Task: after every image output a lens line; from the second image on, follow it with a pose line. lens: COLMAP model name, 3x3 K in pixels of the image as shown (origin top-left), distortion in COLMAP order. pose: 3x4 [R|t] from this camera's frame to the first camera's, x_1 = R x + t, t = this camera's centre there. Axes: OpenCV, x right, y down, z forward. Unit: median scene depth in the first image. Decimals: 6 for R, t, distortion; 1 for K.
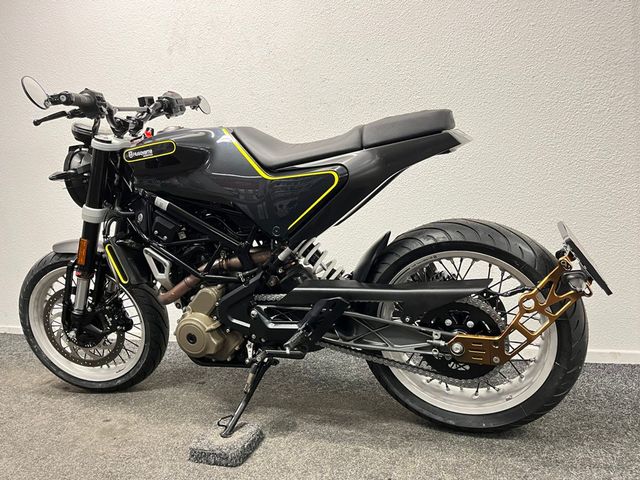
lens RADIAL K [[453.7, 0, 320.0], [0, 453.7, 240.0], [0, 0, 1]] dist [0.007282, 0.002580]
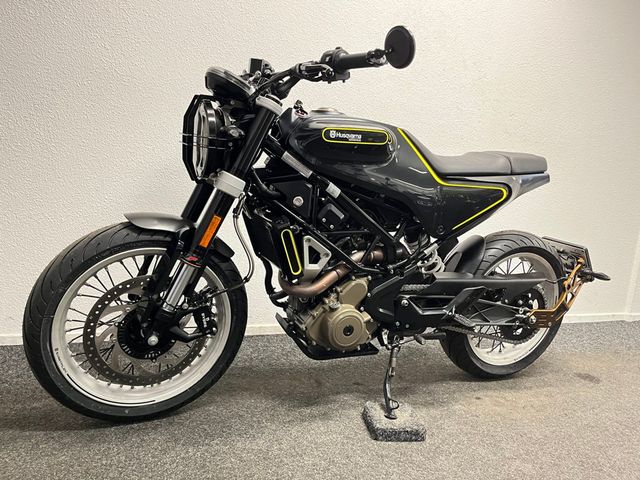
lens RADIAL K [[453.7, 0, 320.0], [0, 453.7, 240.0], [0, 0, 1]] dist [0.007282, 0.002580]
pose [[0.732471, 0.051249, 0.678866, -1.006765], [-0.074488, 0.997209, 0.005088, 0.020212], [-0.676711, -0.054294, 0.734244, 0.325808]]
